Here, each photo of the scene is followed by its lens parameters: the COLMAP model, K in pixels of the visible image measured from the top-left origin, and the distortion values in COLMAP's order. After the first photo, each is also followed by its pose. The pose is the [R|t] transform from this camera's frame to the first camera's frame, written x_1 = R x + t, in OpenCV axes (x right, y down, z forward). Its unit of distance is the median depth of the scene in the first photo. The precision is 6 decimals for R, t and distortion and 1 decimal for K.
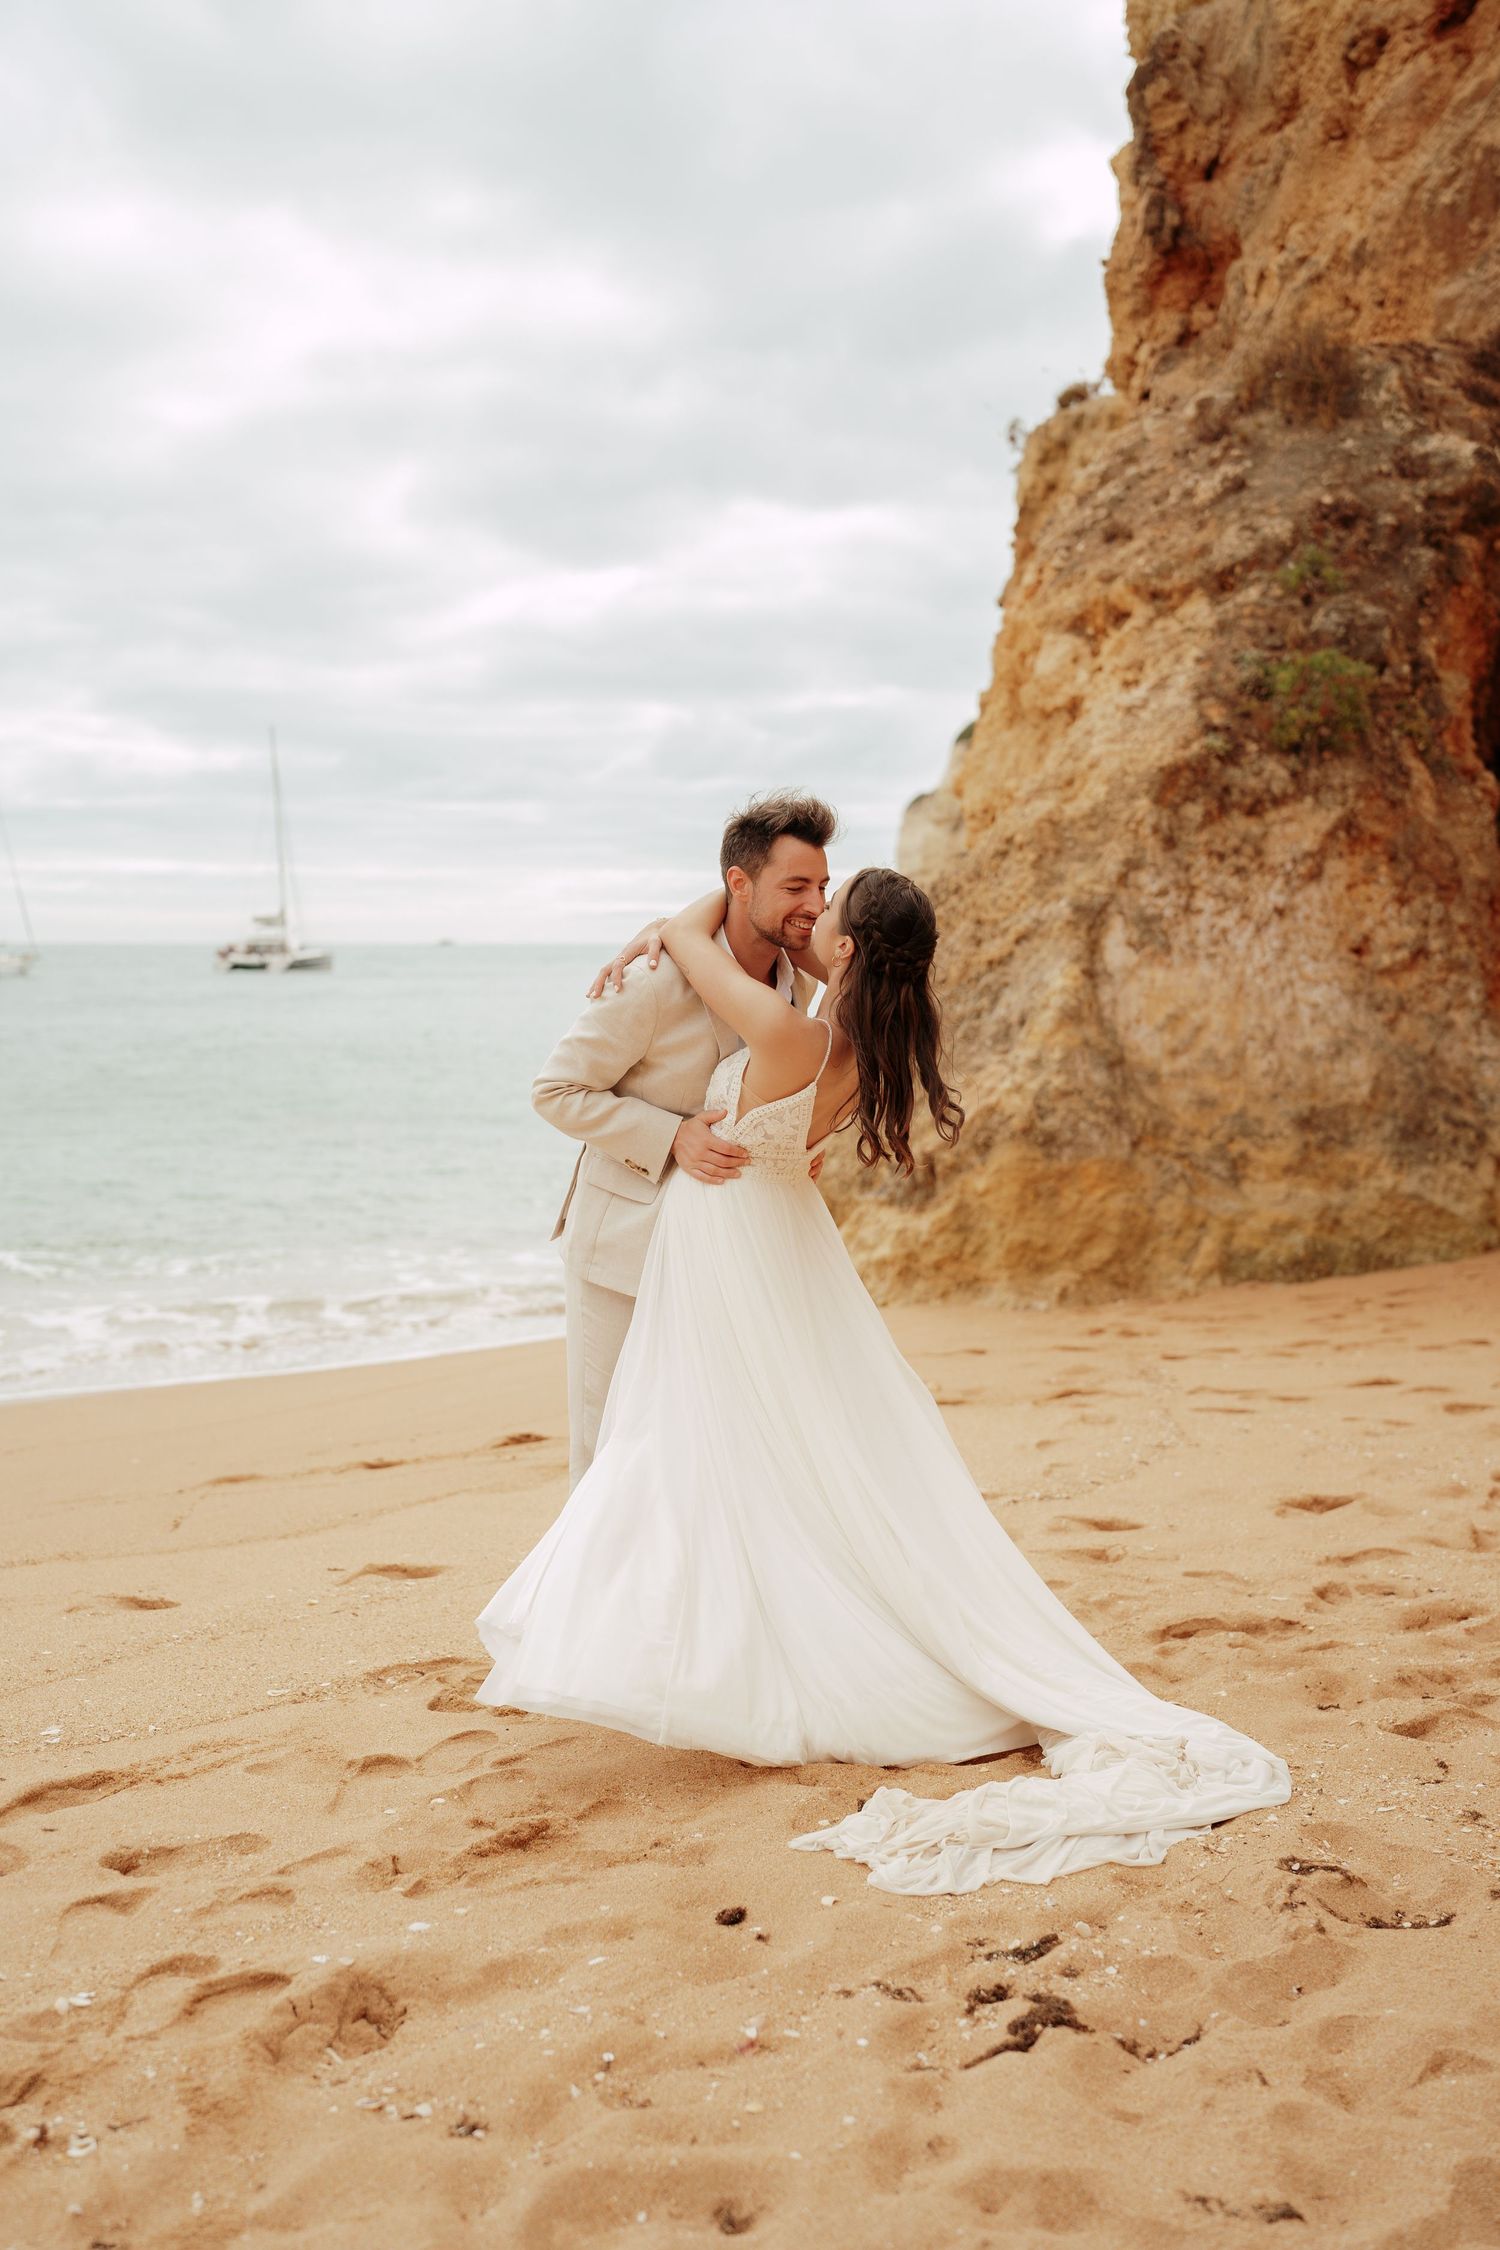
lens RADIAL K [[2191.1, 0, 750.0], [0, 2191.1, 1125.0], [0, 0, 1]] dist [-0.043850, 0.100896]
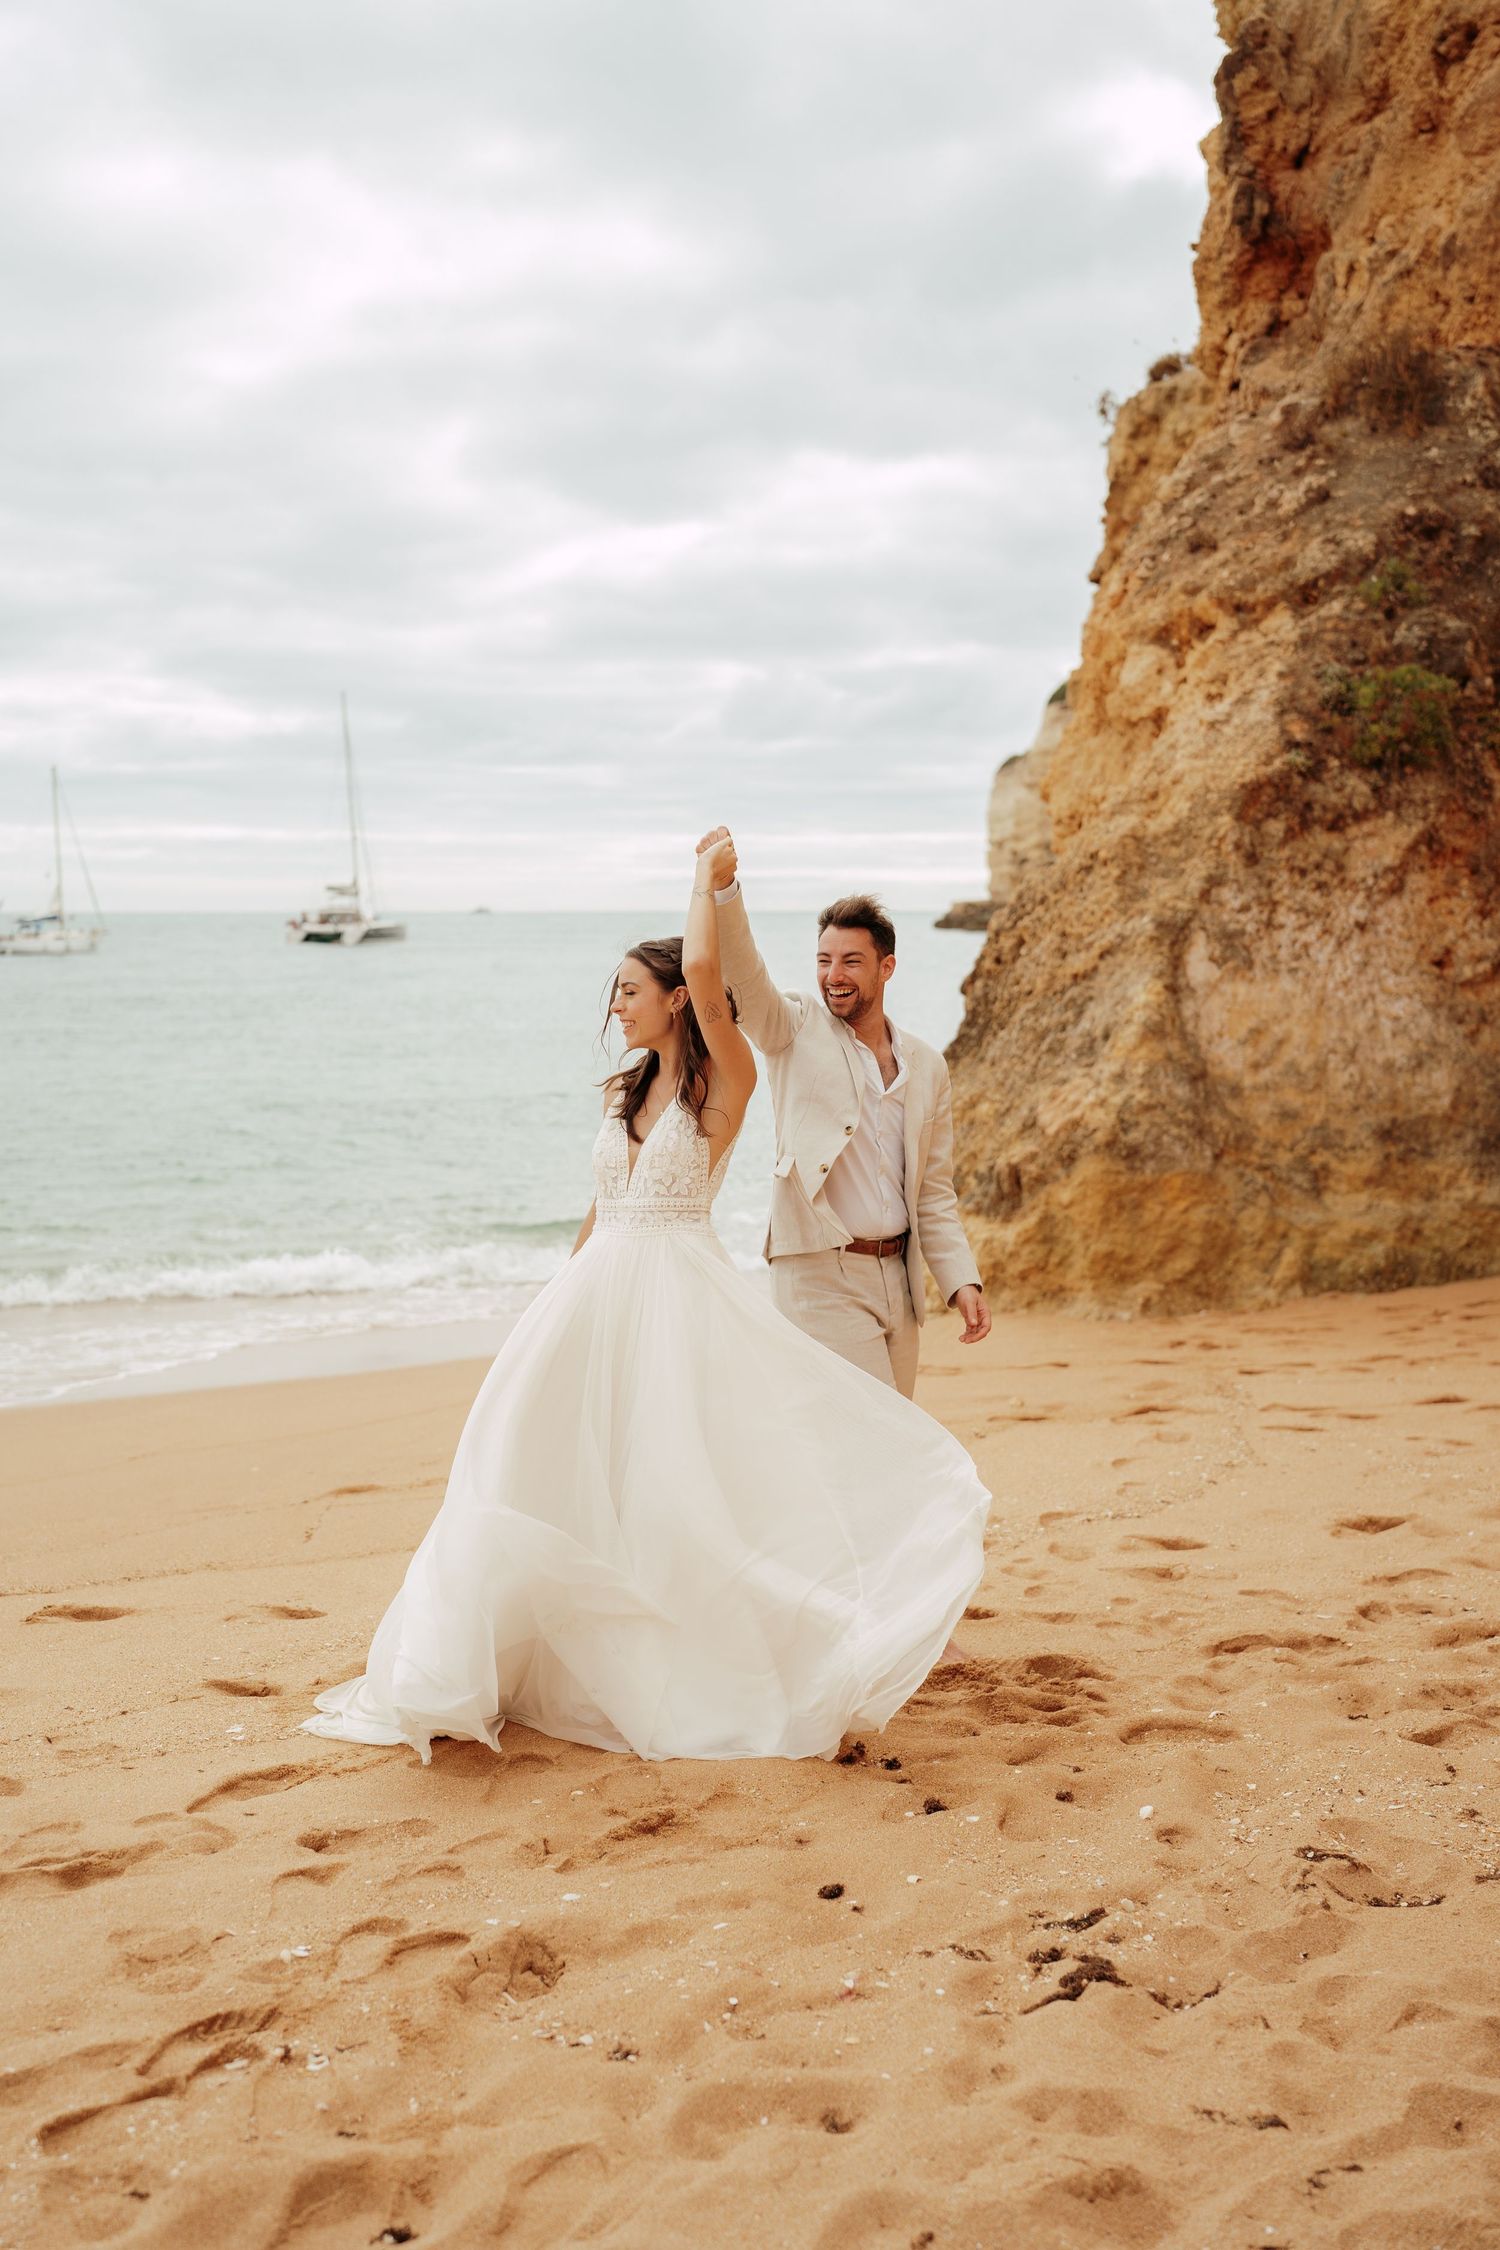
lens RADIAL K [[2263.8, 0, 757.3], [0, 2263.8, 1091.6], [0, 0, 1]] dist [-0.043257, 0.105202]
pose [[0.999386, -0.001793, -0.034995, -0.001223], [0.001650, 0.999990, -0.004112, -0.016490], [0.035002, 0.004052, 0.999379, -0.055853]]
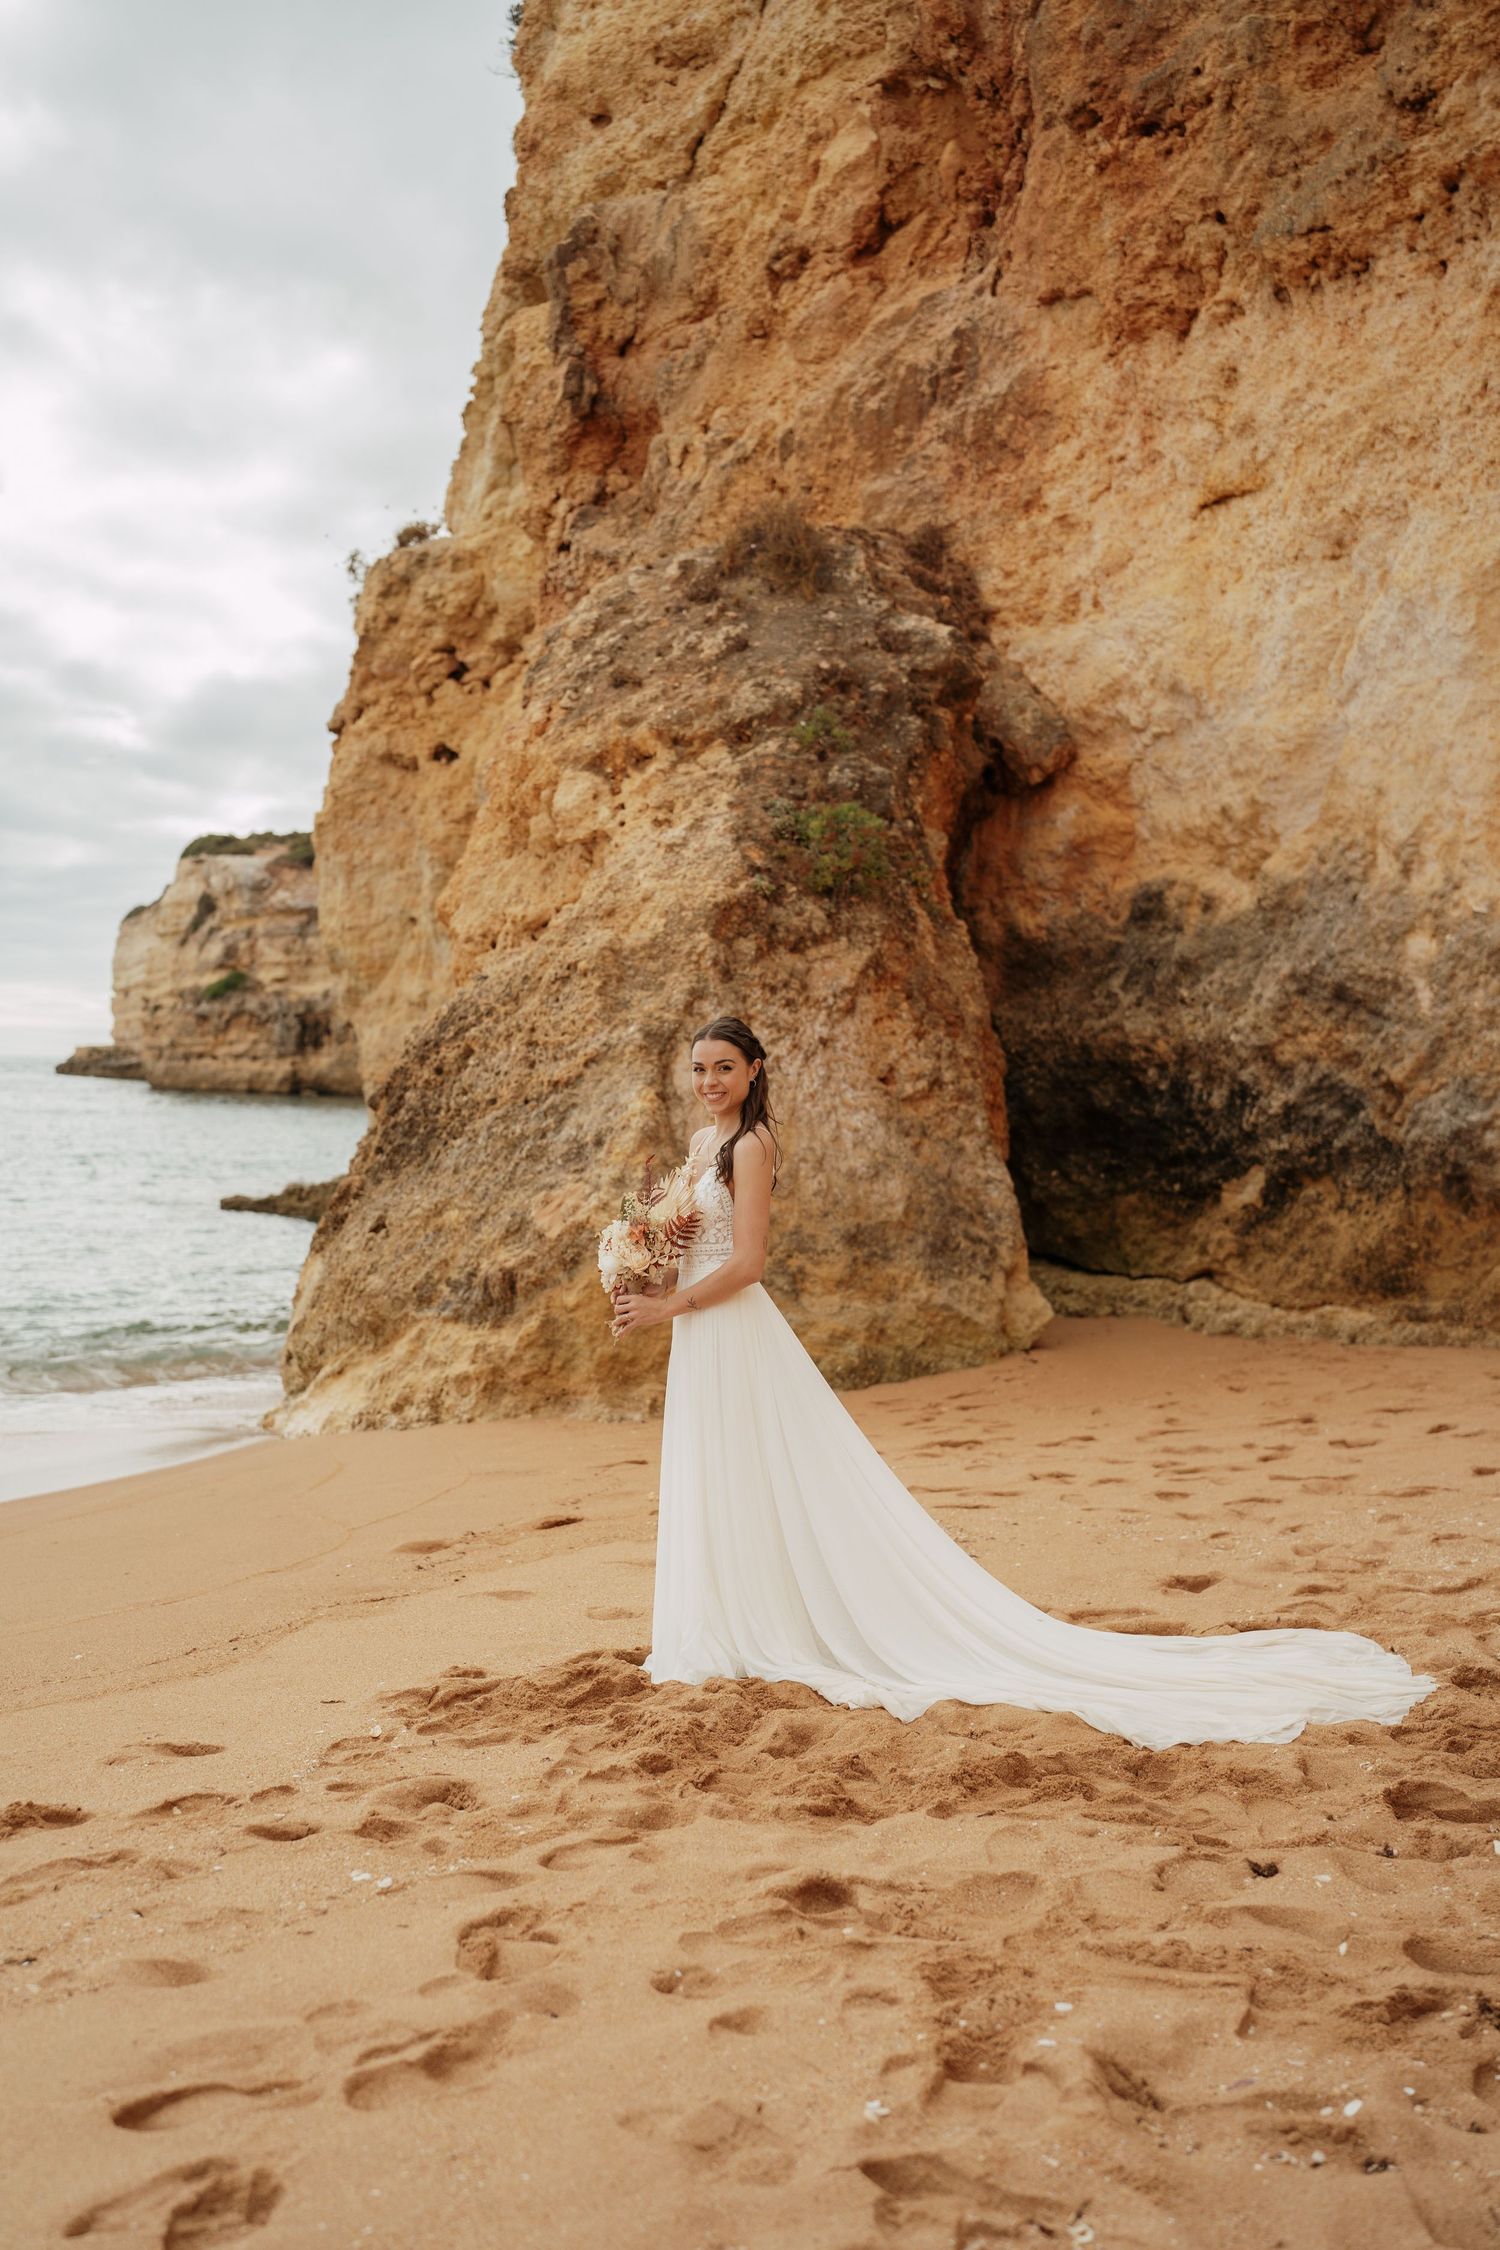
lens RADIAL K [[2176.9, 0, 686.3], [0, 2176.9, 1088.7], [0, 0, 1]] dist [-0.028663, 0.020553]
pose [[0.948798, 0.021075, 0.315180, -0.154574], [0.001191, 0.997526, -0.070286, 0.000207], [-0.315882, 0.067063, 0.946426, 0.010767]]
